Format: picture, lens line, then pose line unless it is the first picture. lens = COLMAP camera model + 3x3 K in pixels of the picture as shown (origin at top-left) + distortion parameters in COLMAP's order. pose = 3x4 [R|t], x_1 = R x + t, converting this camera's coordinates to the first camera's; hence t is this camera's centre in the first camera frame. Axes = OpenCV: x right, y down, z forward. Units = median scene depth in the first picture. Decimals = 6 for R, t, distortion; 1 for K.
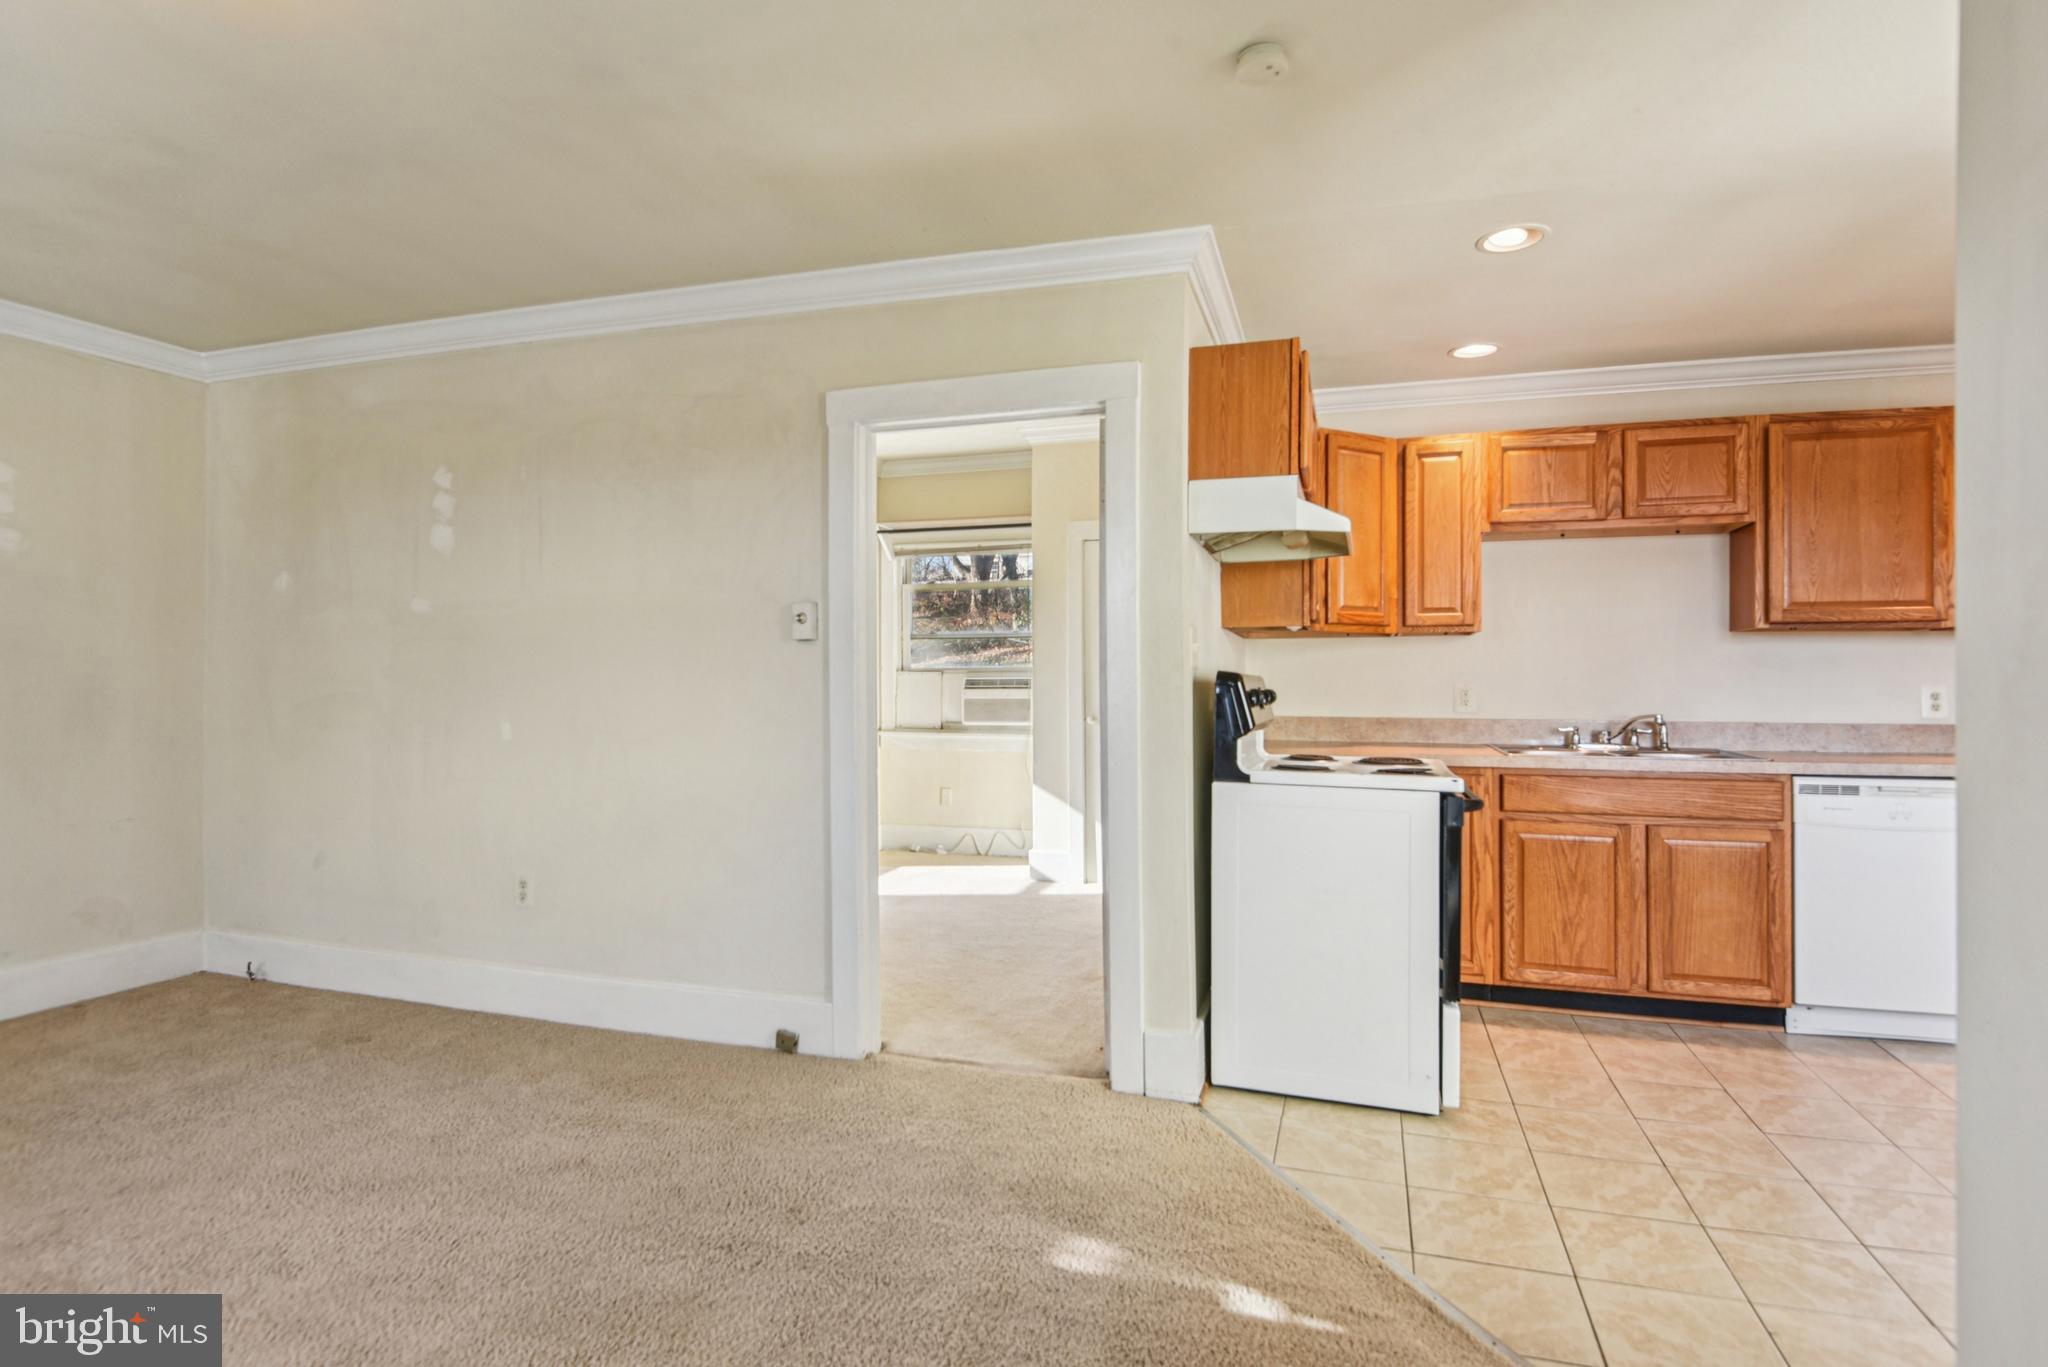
lens RADIAL K [[1066.7, 0, 1010.2], [0, 1066.7, 678.4], [0, 0, 1]] dist [-0.004270, -0.016895]
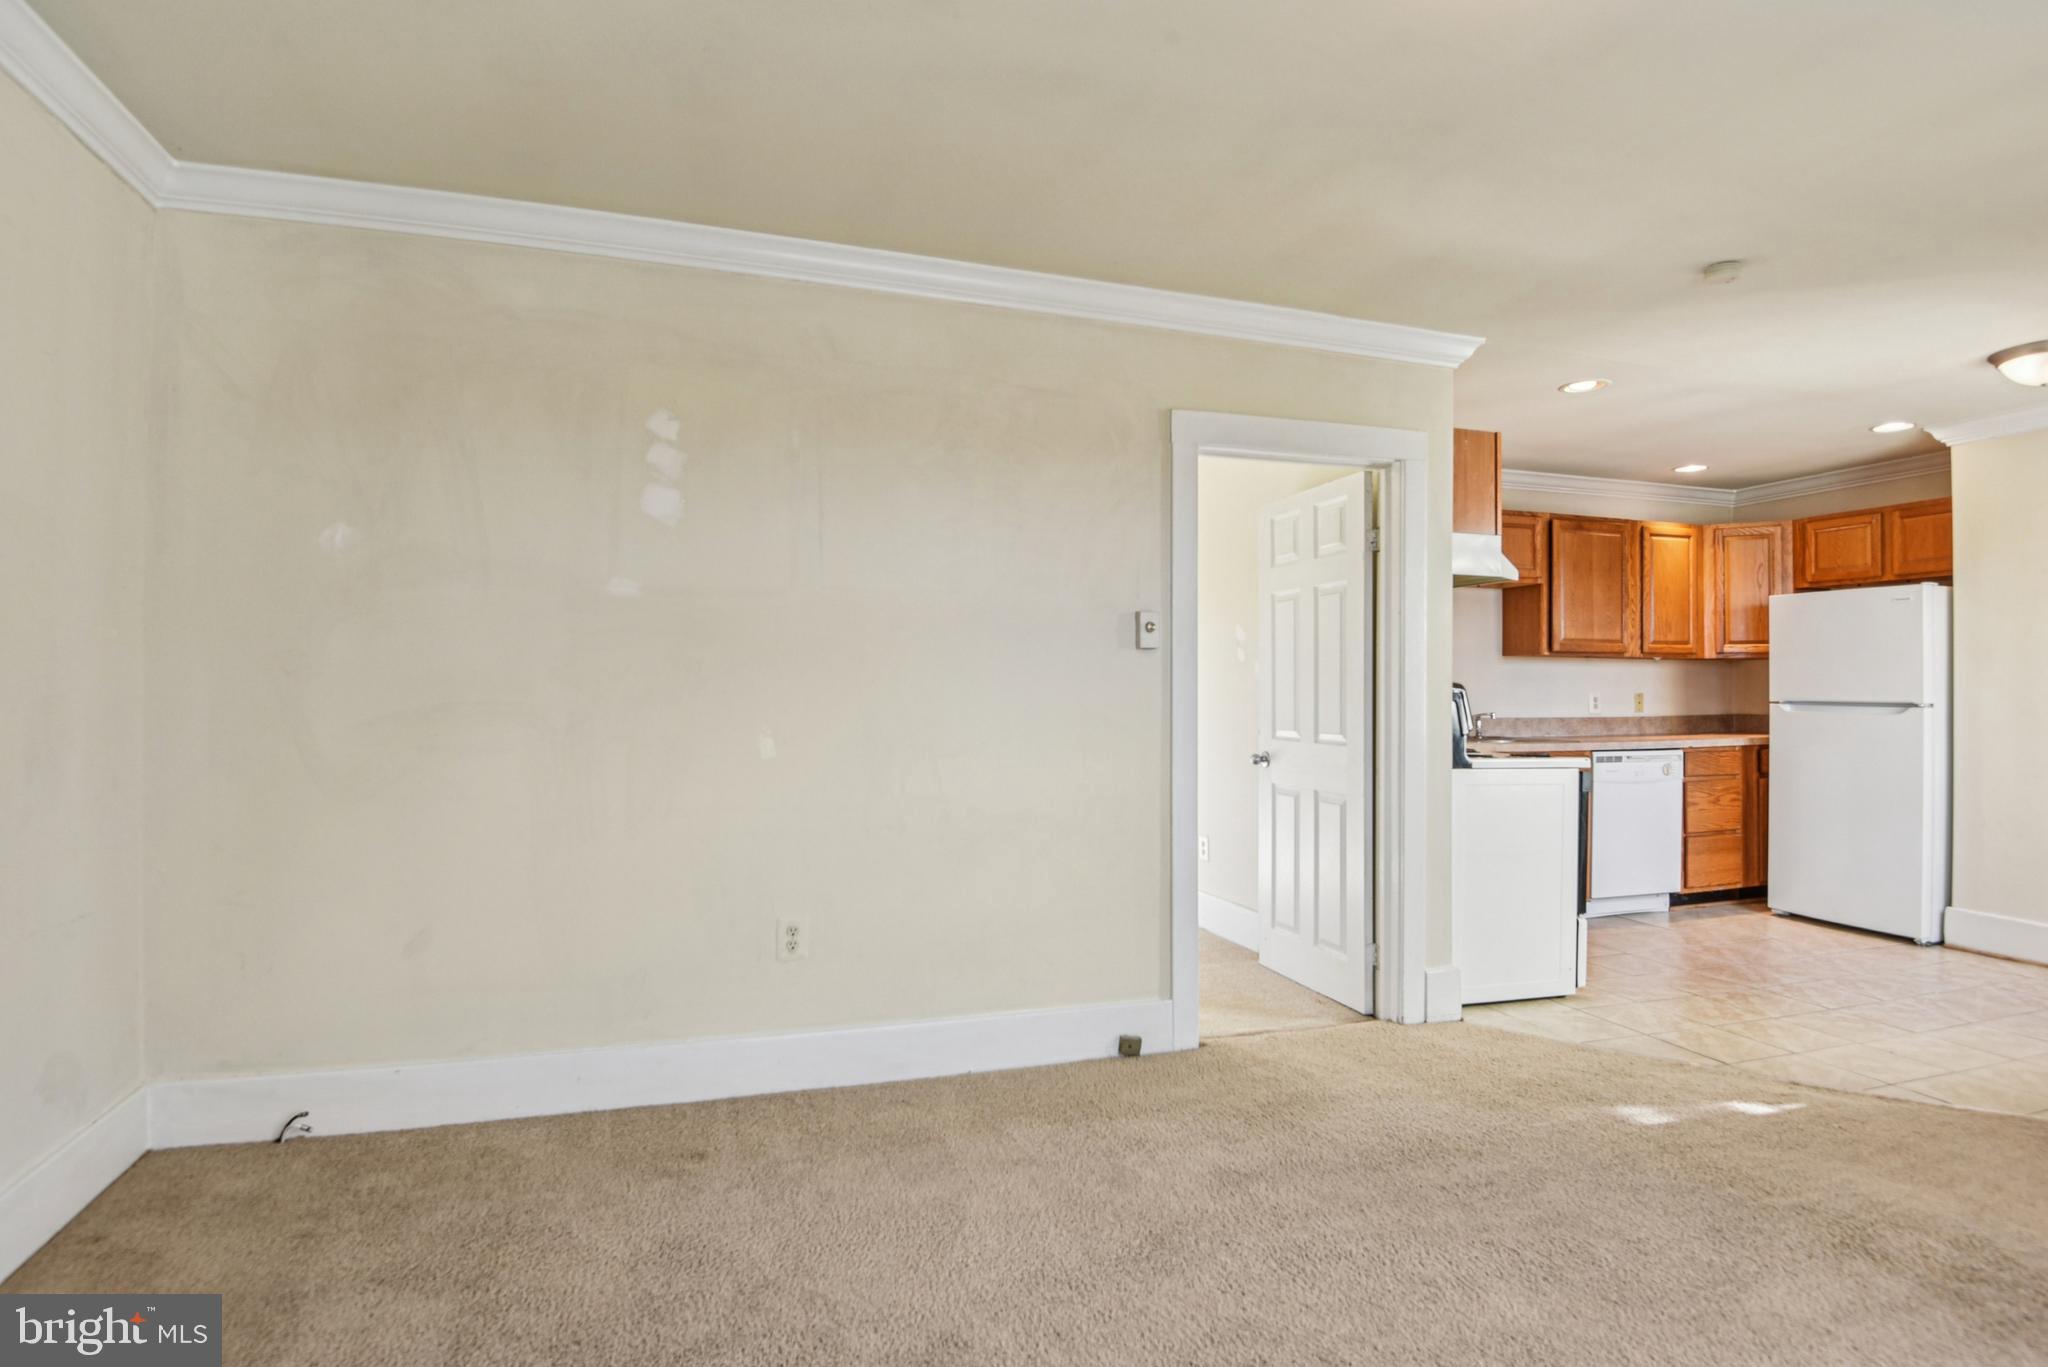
lens RADIAL K [[1066.7, 0, 1052.4], [0, 1066.7, 688.8], [0, 0, 1]] dist [-0.004270, -0.016895]
pose [[0.805304, 0.002448, 0.592857, -0.783540], [-0.006149, 0.999972, 0.004224, -0.001214], [-0.592830, -0.007047, 0.805297, 0.209543]]
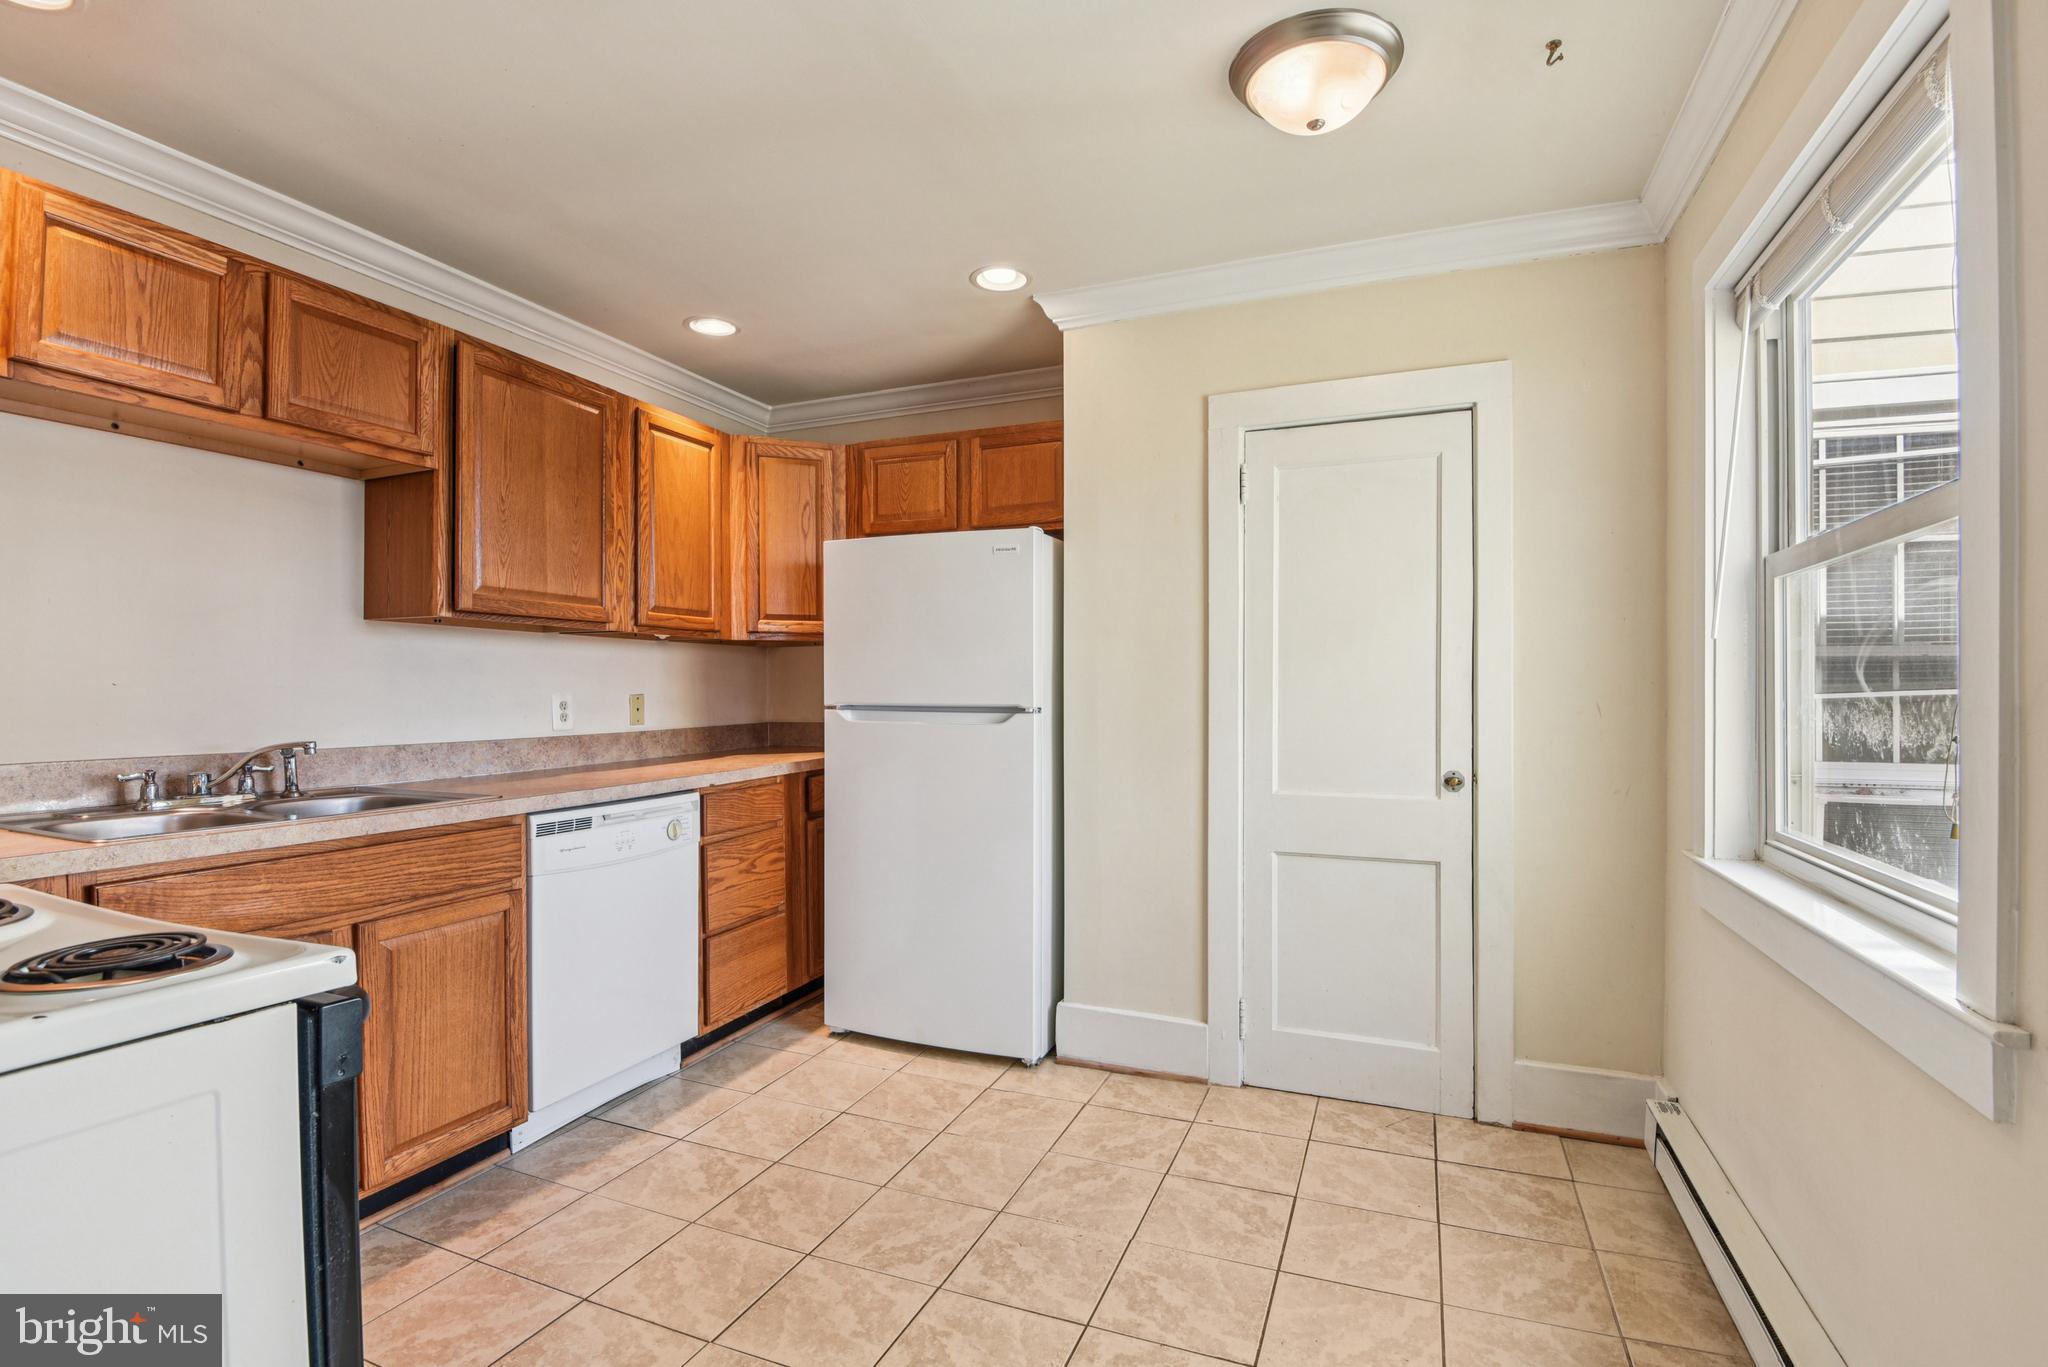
lens RADIAL K [[974.4, 0, 1026.2], [0, 974.4, 692.0], [0, 0, 1]] dist [-0.009631, -0.013227]
pose [[0.087416, -0.003363, 0.996166, 0.077654], [-0.005427, 0.999978, 0.003852, -0.000260], [-0.996157, -0.005743, 0.087396, 0.564512]]
